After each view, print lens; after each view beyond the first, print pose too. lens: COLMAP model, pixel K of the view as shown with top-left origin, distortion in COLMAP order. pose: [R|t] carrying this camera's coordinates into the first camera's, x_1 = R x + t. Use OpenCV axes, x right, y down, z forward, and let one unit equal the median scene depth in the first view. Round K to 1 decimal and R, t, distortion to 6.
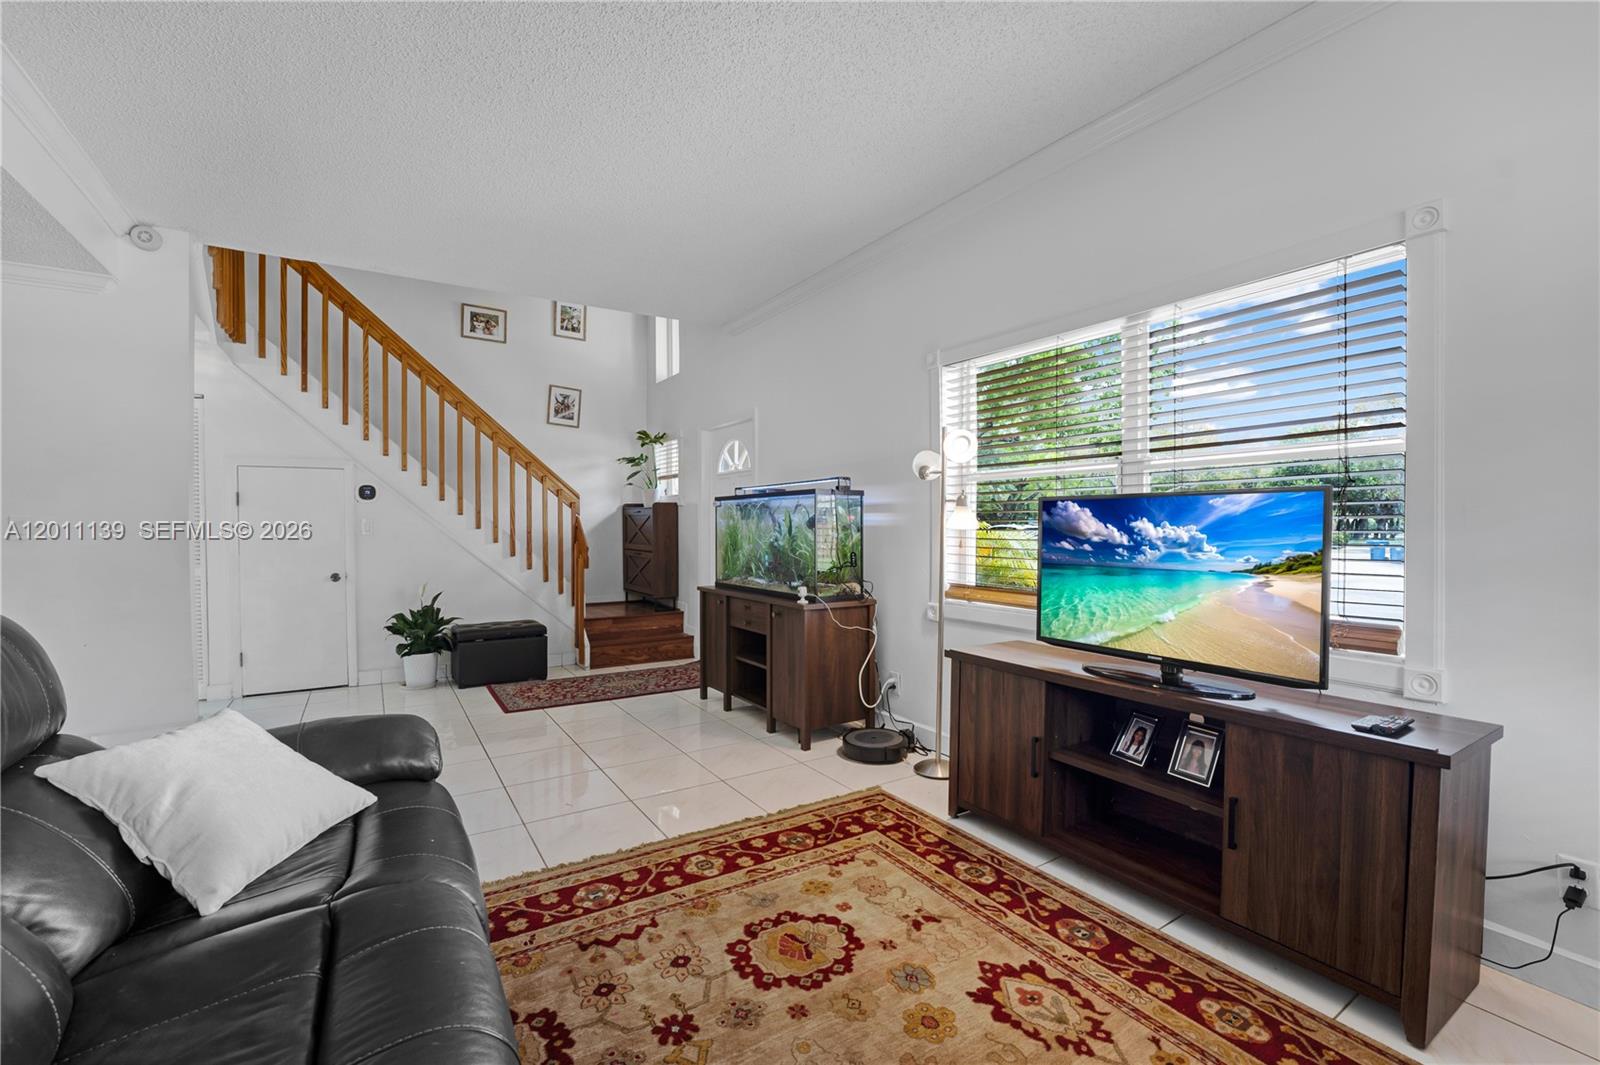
lens RADIAL K [[668.6, 0, 800.0], [0, 668.6, 532.5], [0, 0, 1]] dist [-0.030082, 0.005656]
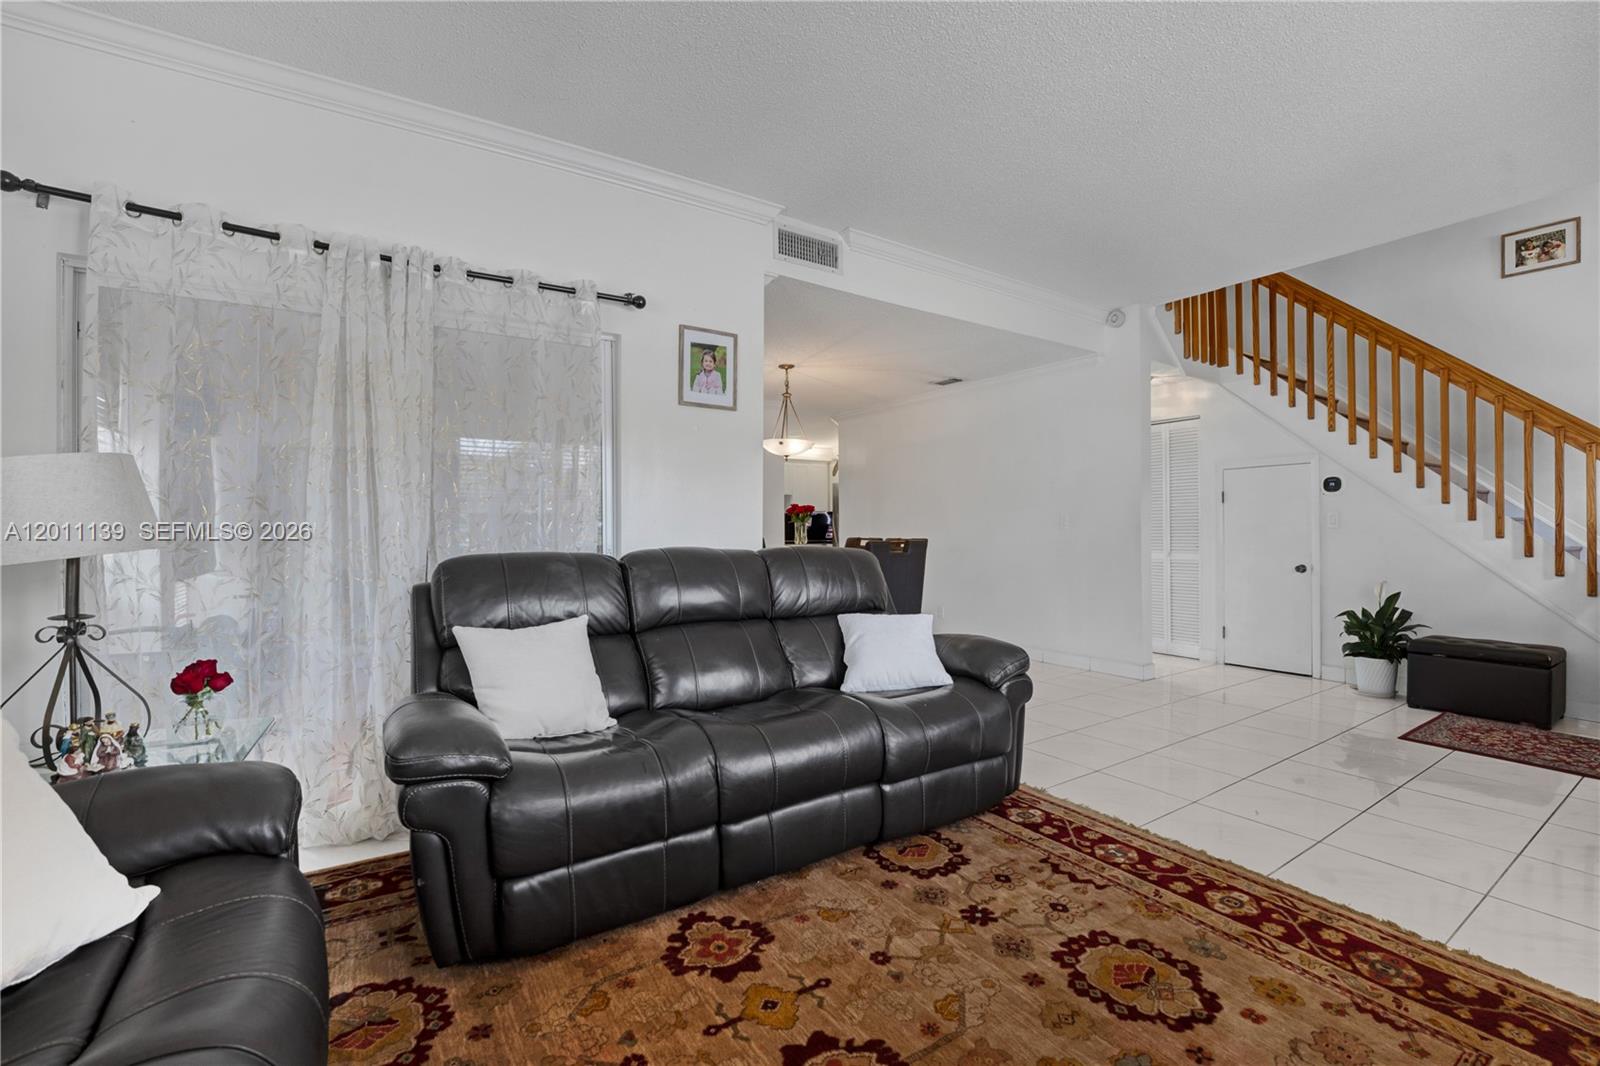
lens RADIAL K [[668.6, 0, 800.0], [0, 668.6, 533.0], [0, 0, 1]] dist [-0.030082, 0.005656]
pose [[0.028038, 0.009026, -0.999566, 0.697713], [-0.007691, 0.999932, 0.008814, 0.021660], [0.999577, 0.007441, 0.028105, 0.423989]]
